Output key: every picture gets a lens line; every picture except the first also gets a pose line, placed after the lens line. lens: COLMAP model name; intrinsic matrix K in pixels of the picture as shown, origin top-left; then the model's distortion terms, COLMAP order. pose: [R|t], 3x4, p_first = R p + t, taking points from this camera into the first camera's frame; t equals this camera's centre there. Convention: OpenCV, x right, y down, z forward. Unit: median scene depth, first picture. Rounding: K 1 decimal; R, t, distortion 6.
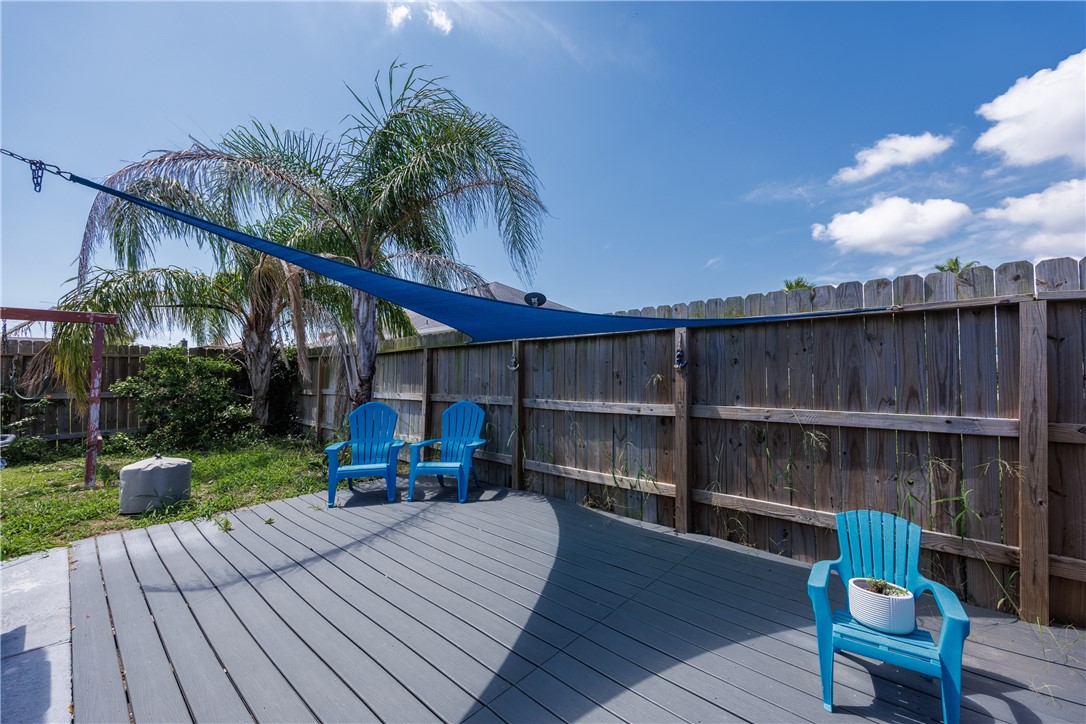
lens RADIAL K [[446.0, 0, 536.4], [0, 446.0, 370.3], [0, 0, 1]] dist [0.018253, 0.000190]
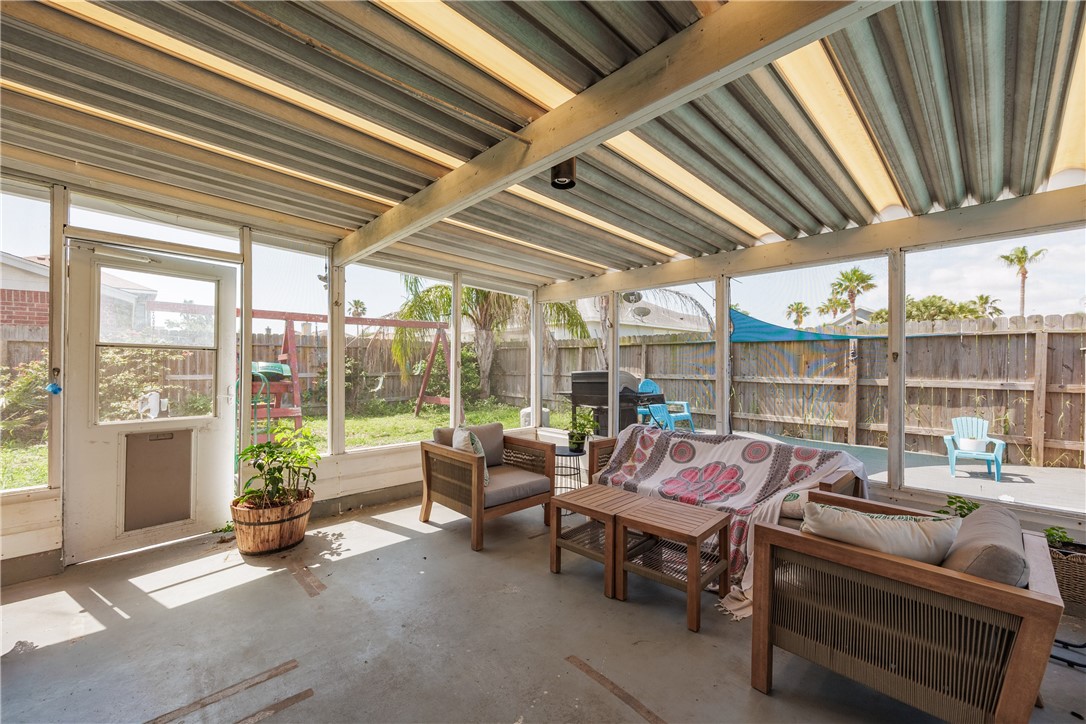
lens RADIAL K [[446.0, 0, 539.7], [0, 446.0, 369.5], [0, 0, 1]] dist [0.018253, 0.000190]
pose [[0.997792, 0.007463, -0.065993, -0.842436], [-0.005539, 0.999556, 0.029290, -0.009599], [0.066182, -0.028860, 0.997390, -0.956704]]
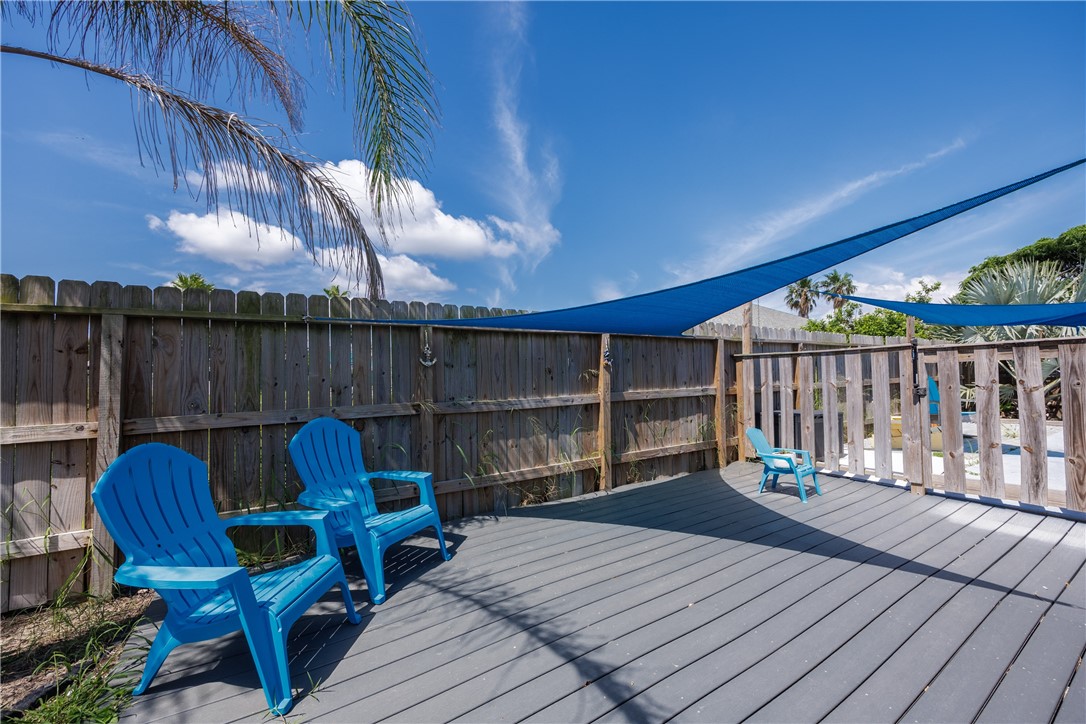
lens RADIAL K [[446.0, 0, 552.6], [0, 446.0, 364.8], [0, 0, 1]] dist [0.018253, 0.000190]
pose [[0.236614, 0.018213, 0.971433, -0.932872], [0.008563, 0.999746, -0.020830, 0.019721], [-0.971566, 0.013247, 0.236398, 0.804041]]
